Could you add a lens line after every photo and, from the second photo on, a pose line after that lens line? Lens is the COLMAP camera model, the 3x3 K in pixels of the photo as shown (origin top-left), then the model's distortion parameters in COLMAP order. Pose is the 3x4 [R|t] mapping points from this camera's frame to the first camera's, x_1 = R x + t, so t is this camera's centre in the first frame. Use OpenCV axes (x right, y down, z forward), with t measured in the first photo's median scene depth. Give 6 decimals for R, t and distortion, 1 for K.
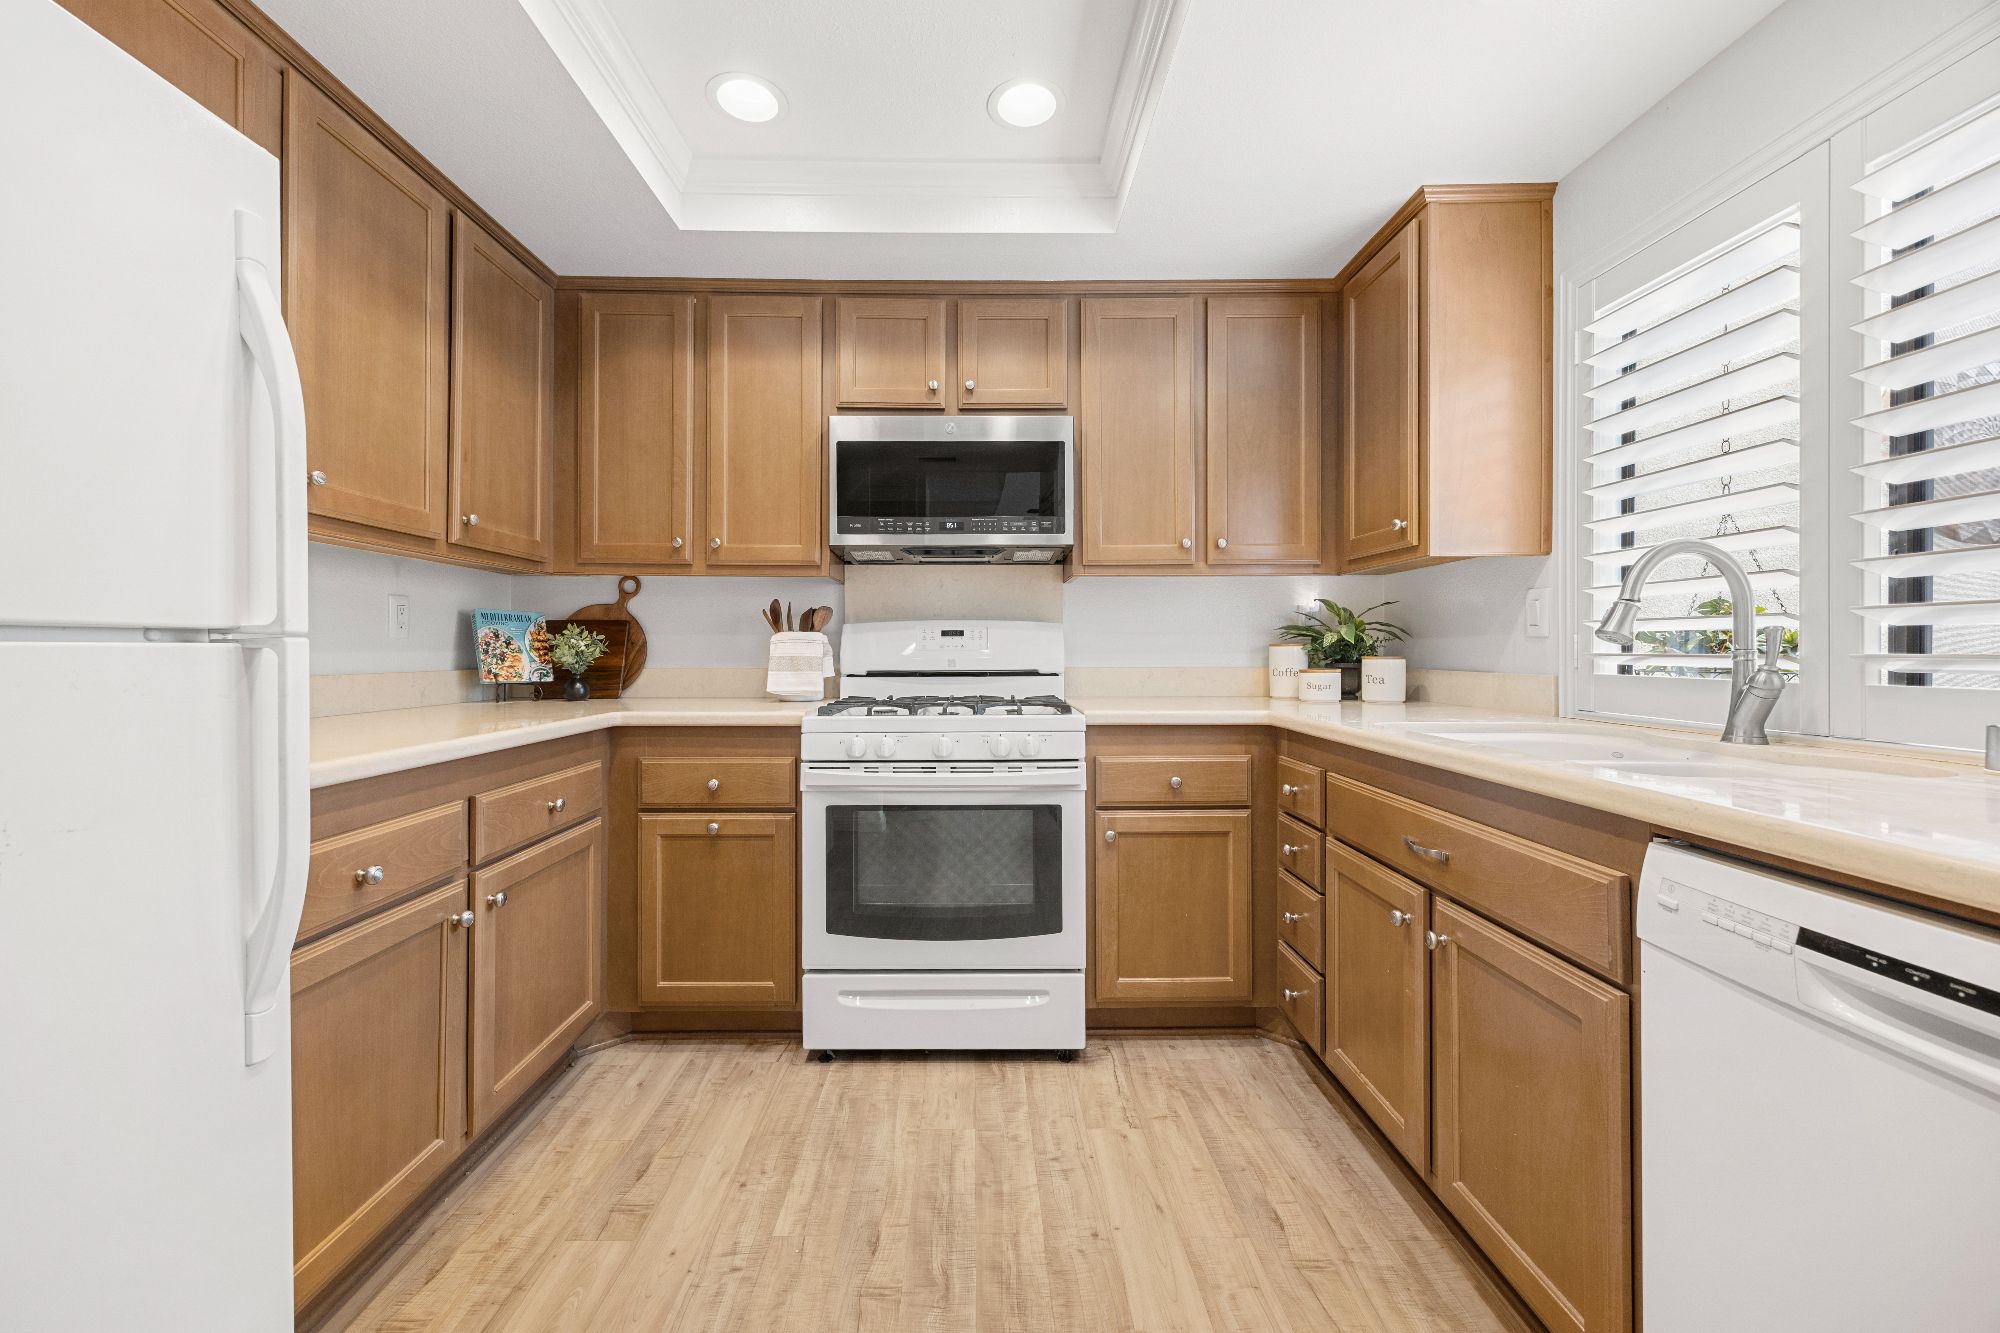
lens RADIAL K [[770.6, 0, 998.6], [0, 770.6, 649.2], [0, 0, 1]] dist [0.001332, 0.000165]
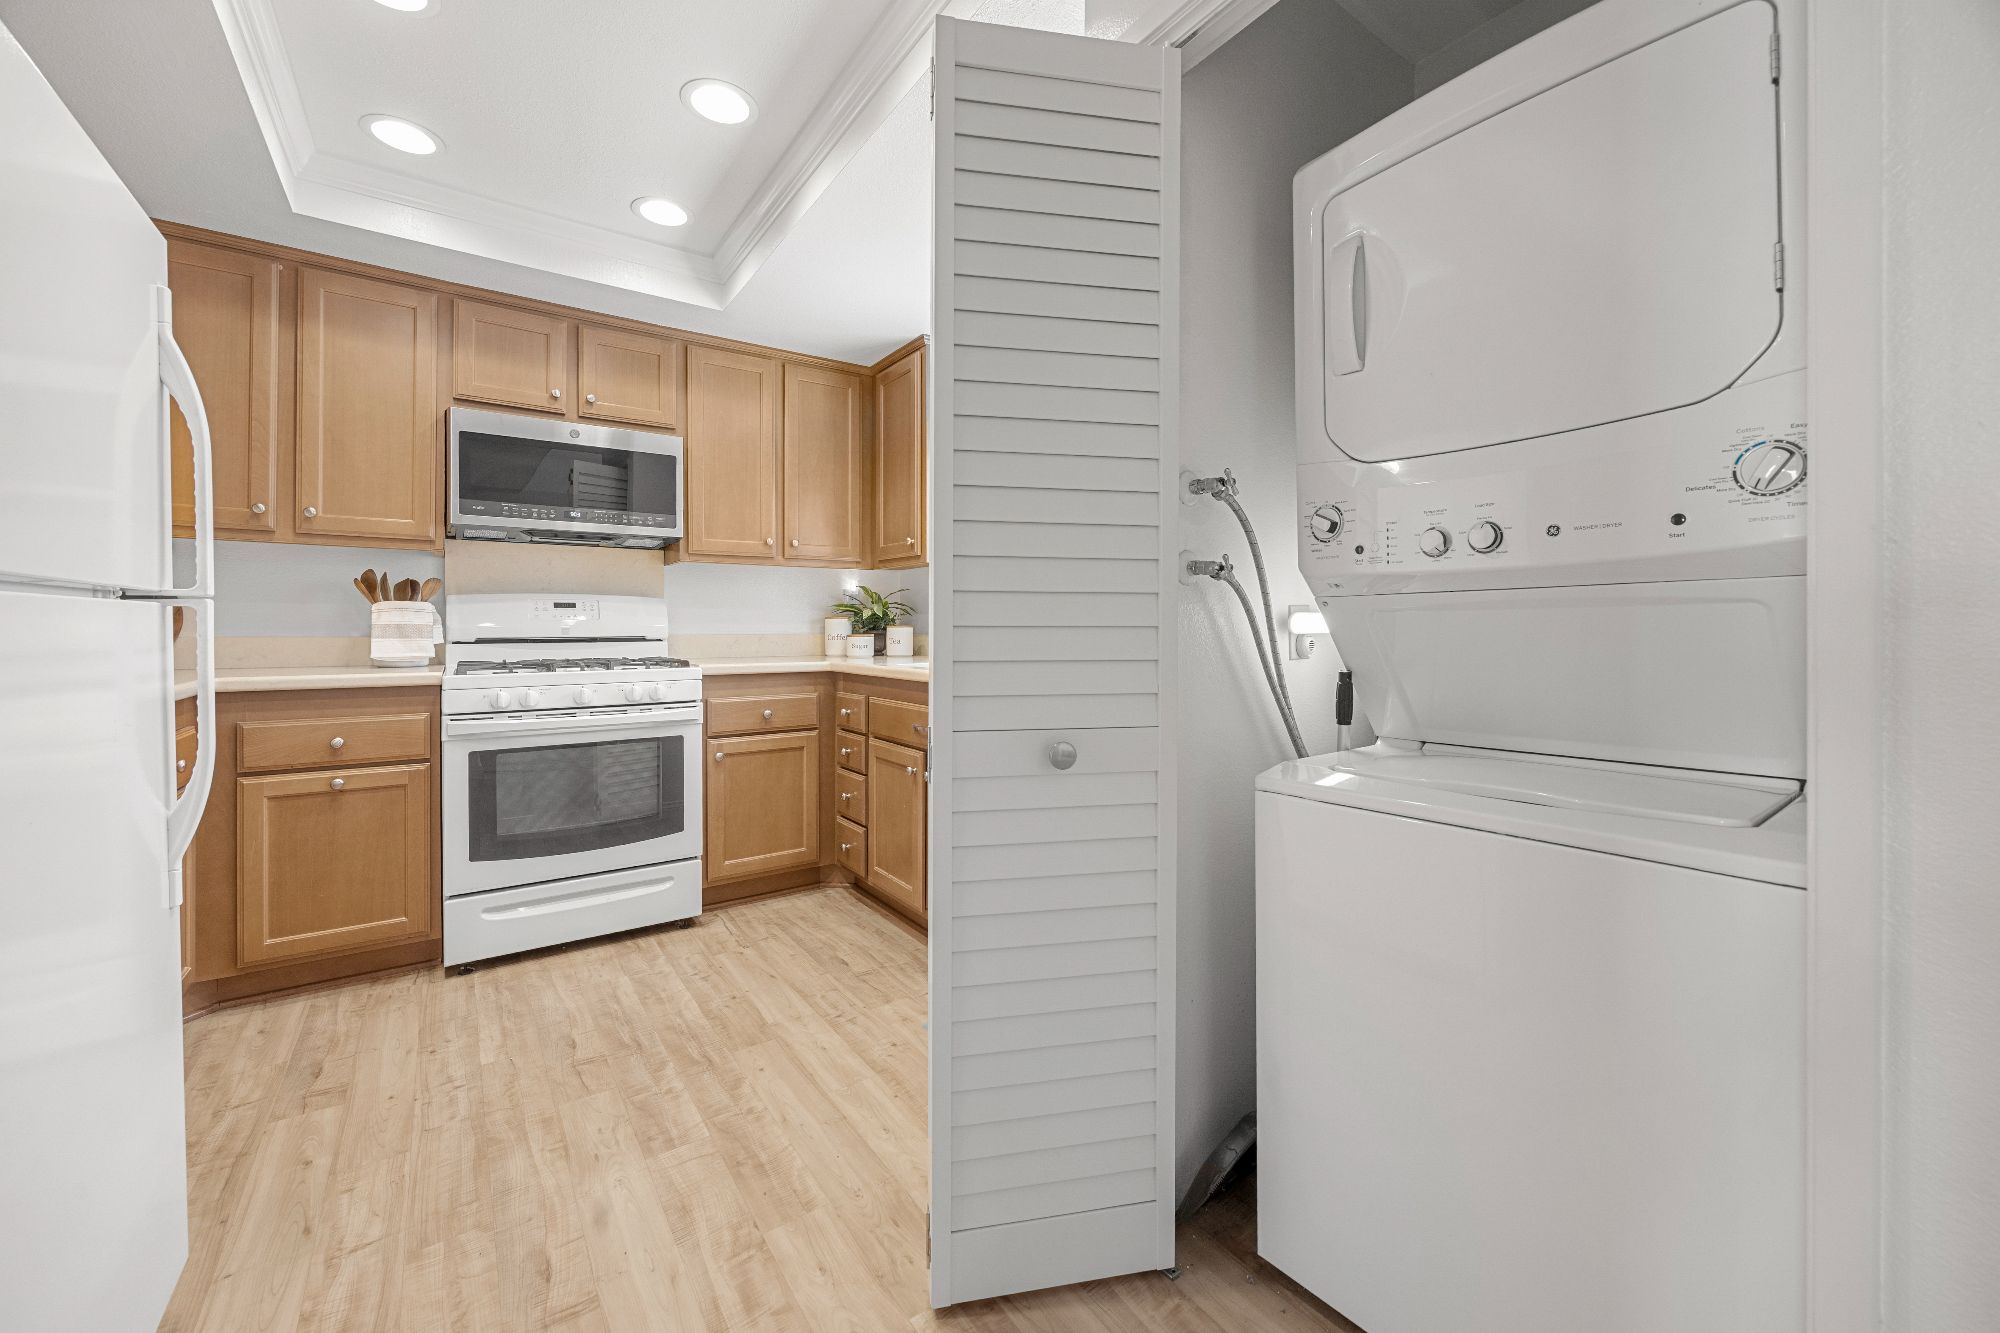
lens RADIAL K [[790.0, 0, 1001.8], [0, 790.0, 625.5], [0, 0, 1]] dist [-0.001638, -0.000346]
pose [[0.825595, 0.002774, 0.564256, -0.224354], [-0.001060, 0.999994, -0.003365, 0.015740], [-0.564262, 0.002180, 0.825593, -0.417698]]
